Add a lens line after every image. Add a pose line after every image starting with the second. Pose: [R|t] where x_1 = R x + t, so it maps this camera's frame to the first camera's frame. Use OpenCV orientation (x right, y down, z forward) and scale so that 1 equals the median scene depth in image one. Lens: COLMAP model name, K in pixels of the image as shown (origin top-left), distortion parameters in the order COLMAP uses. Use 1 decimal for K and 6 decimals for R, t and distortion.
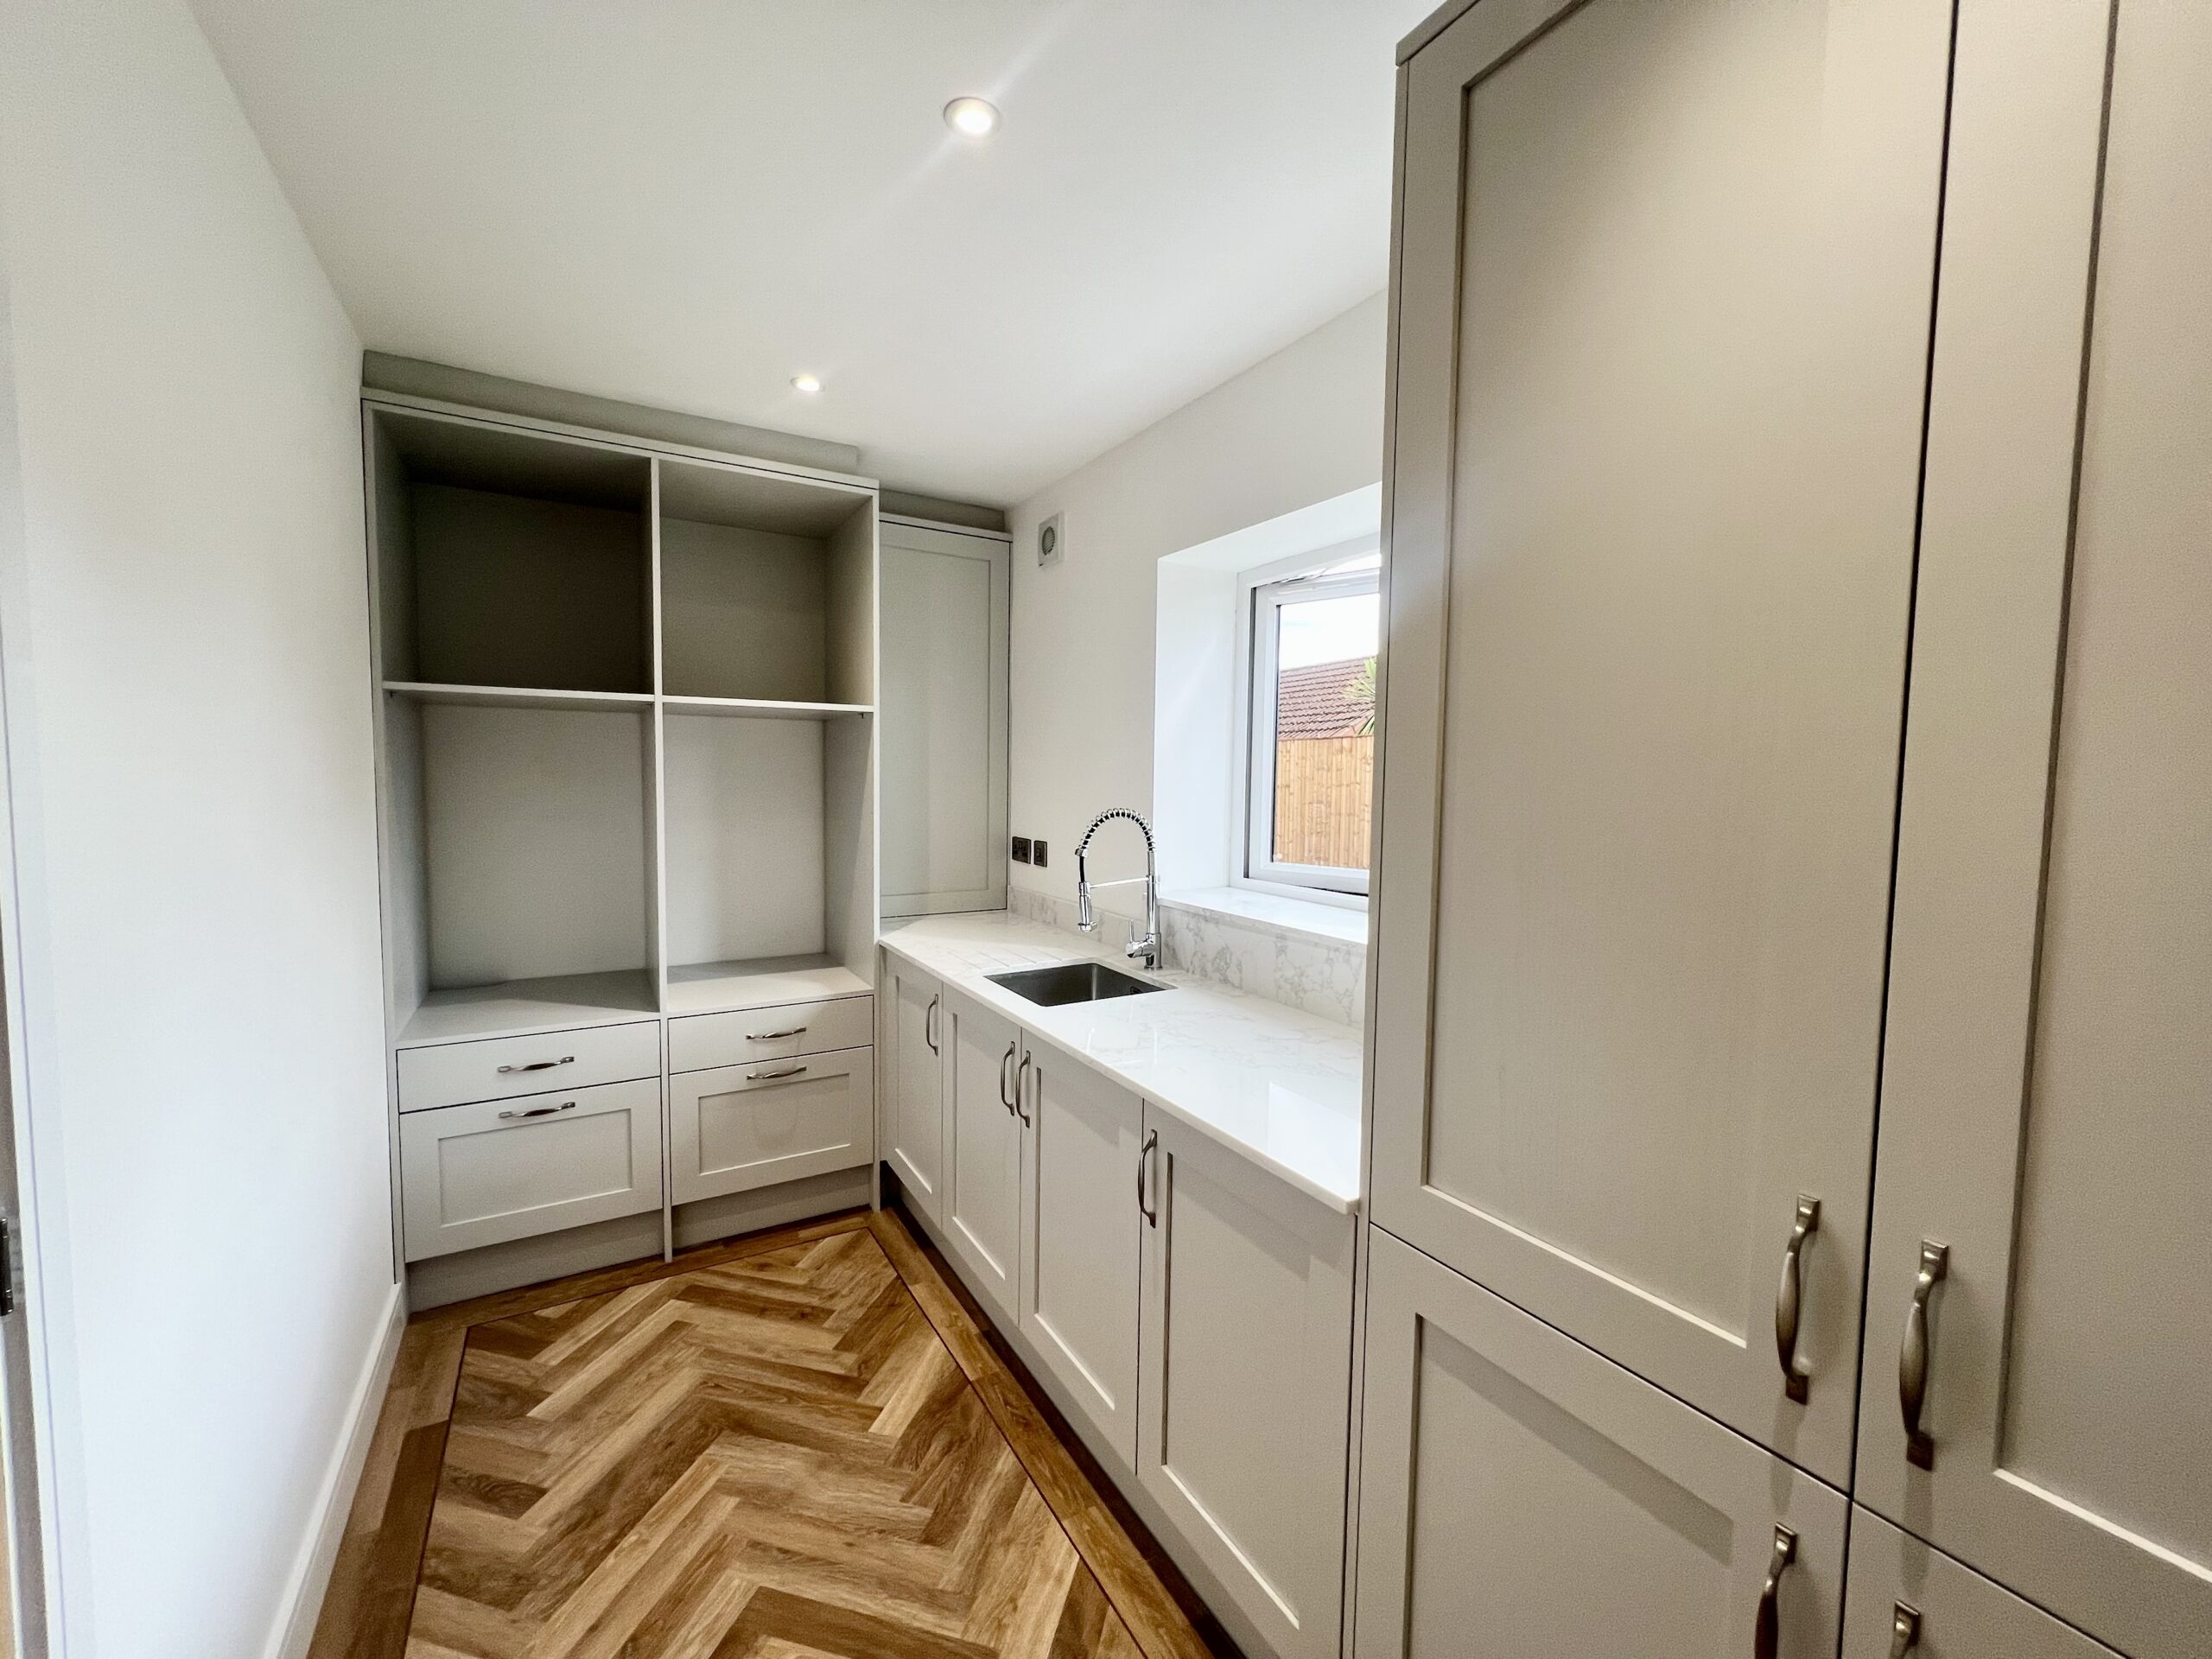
lens RADIAL K [[888.5, 0, 1106.1], [0, 888.5, 831.4], [0, 0, 1]] dist [-0.002230, 0.000922]
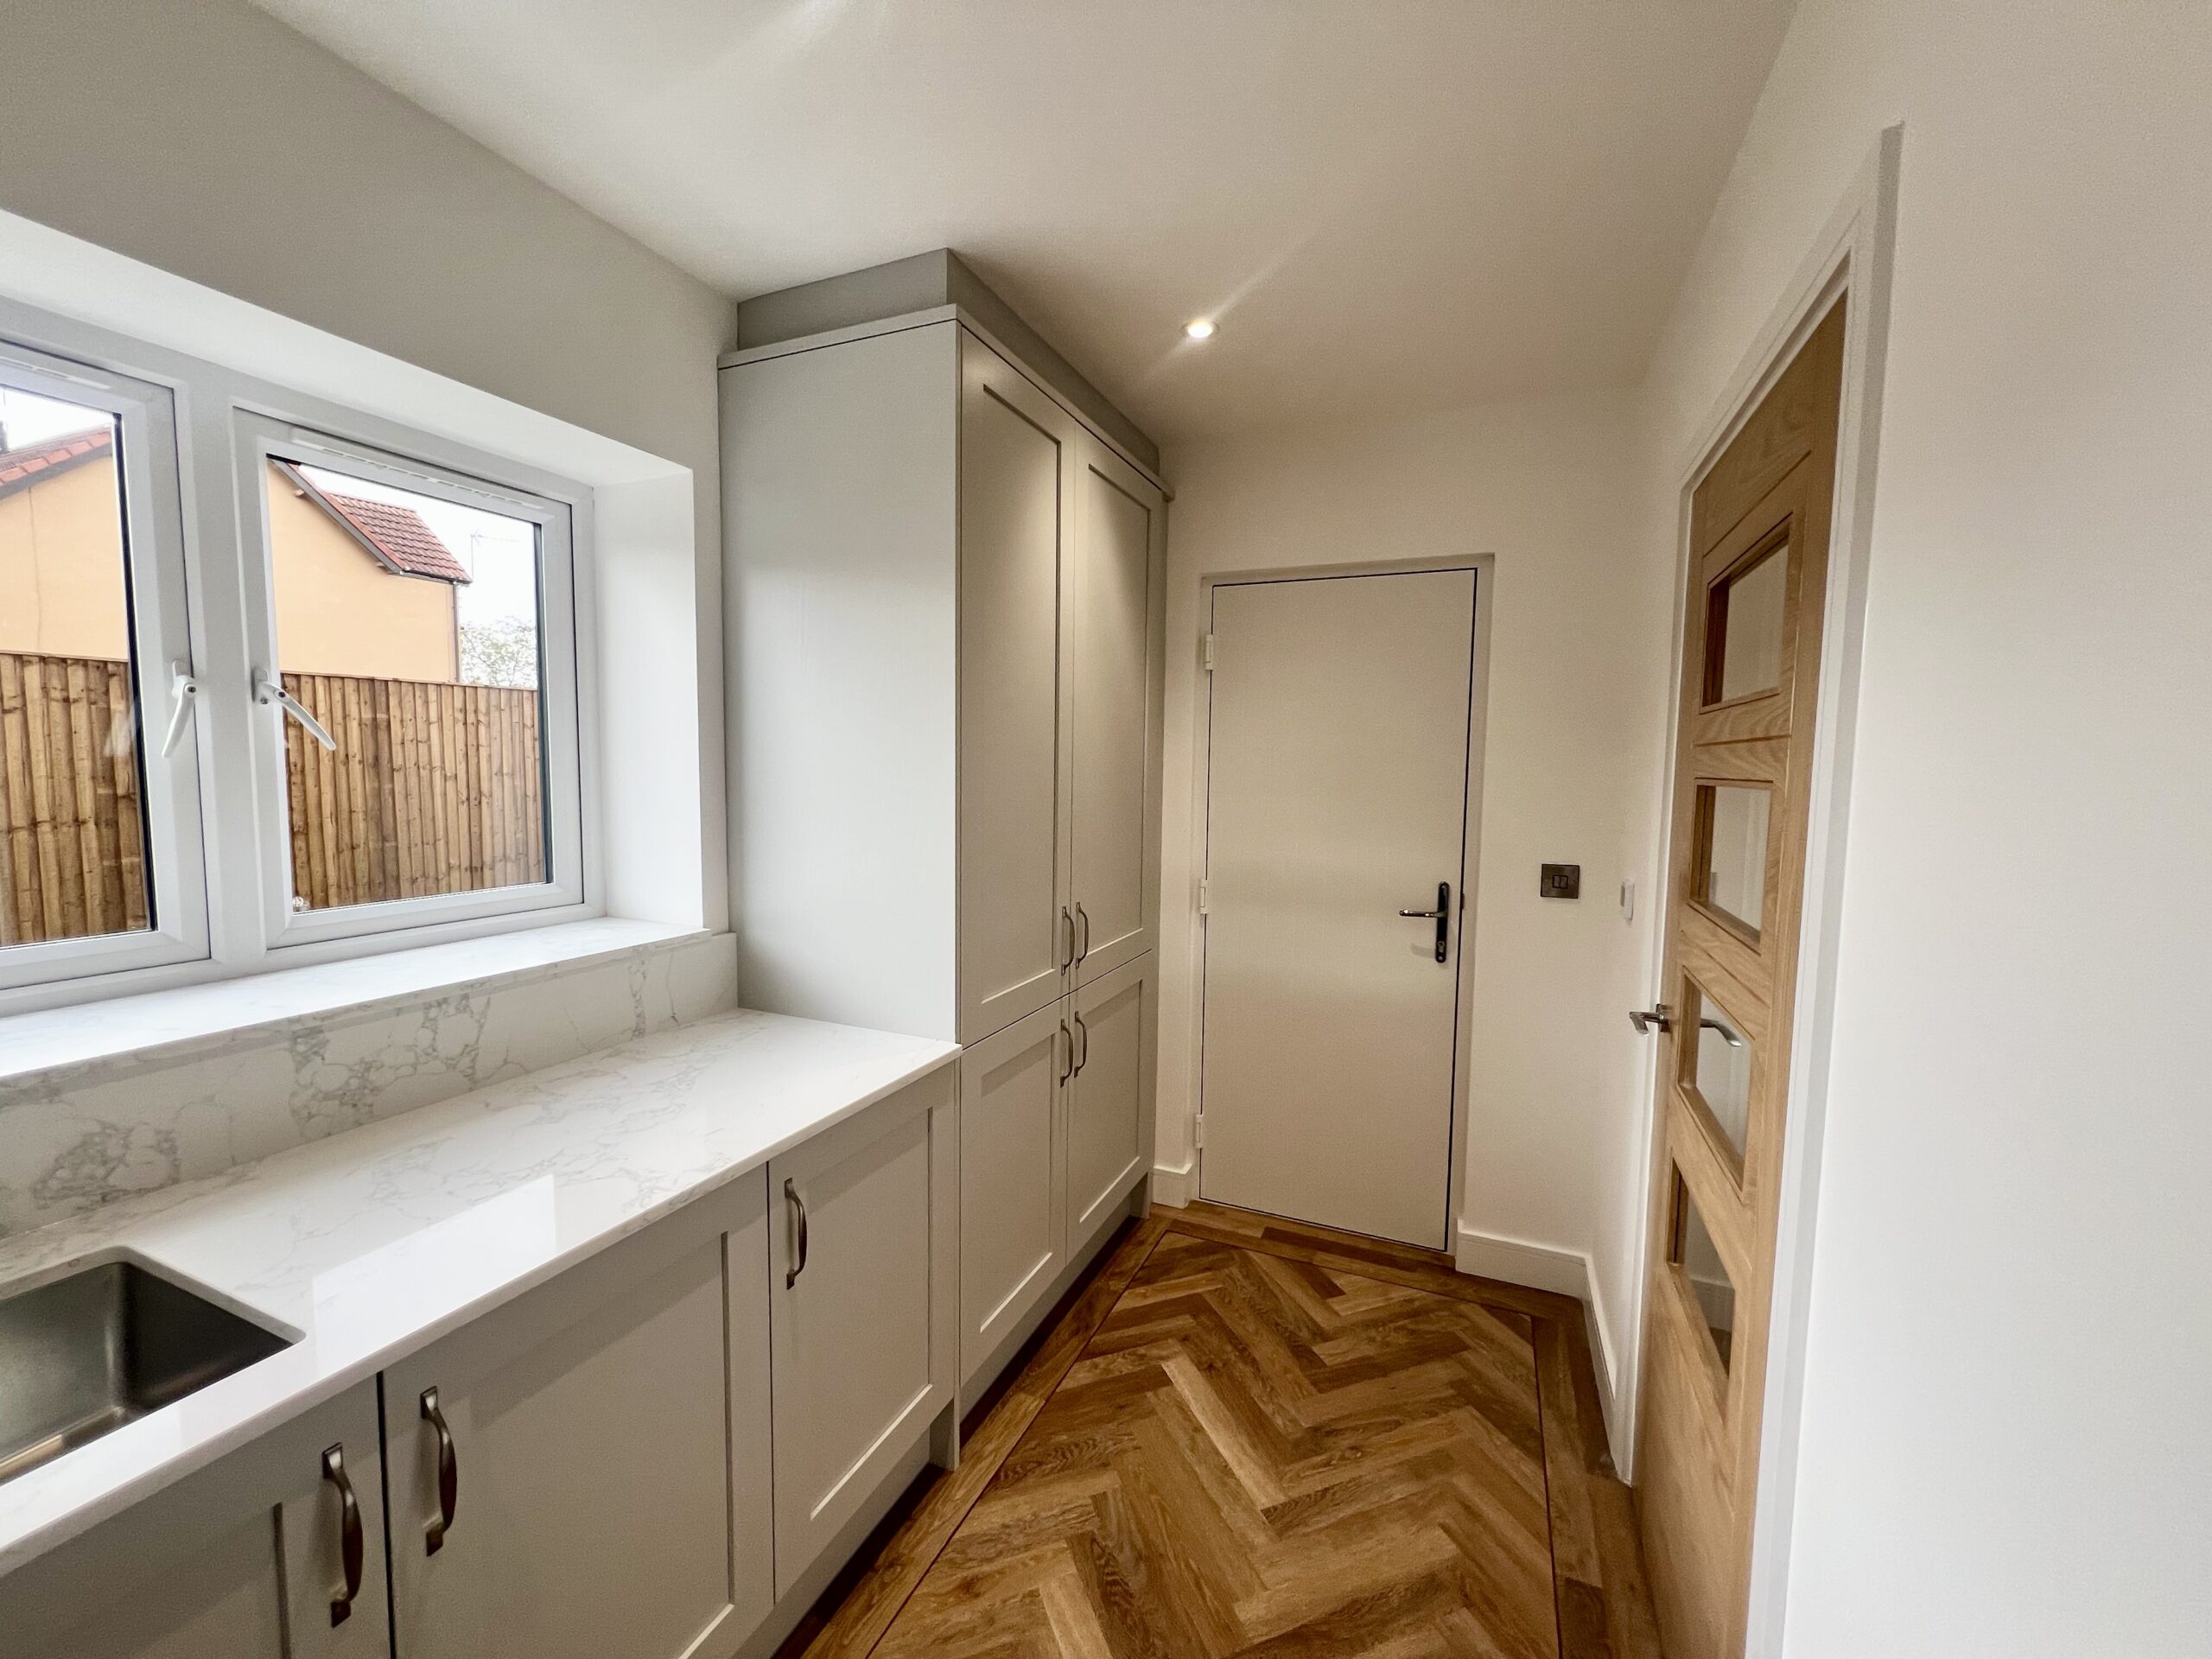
lens RADIAL K [[888.5, 0, 1107.5], [0, 888.5, 832.1], [0, 0, 1]] dist [-0.002230, 0.000922]
pose [[-0.584236, -0.084866, 0.807135, -0.632376], [0.028859, 0.991716, 0.125163, -0.080606], [-0.811071, 0.096418, -0.576947, 0.954884]]
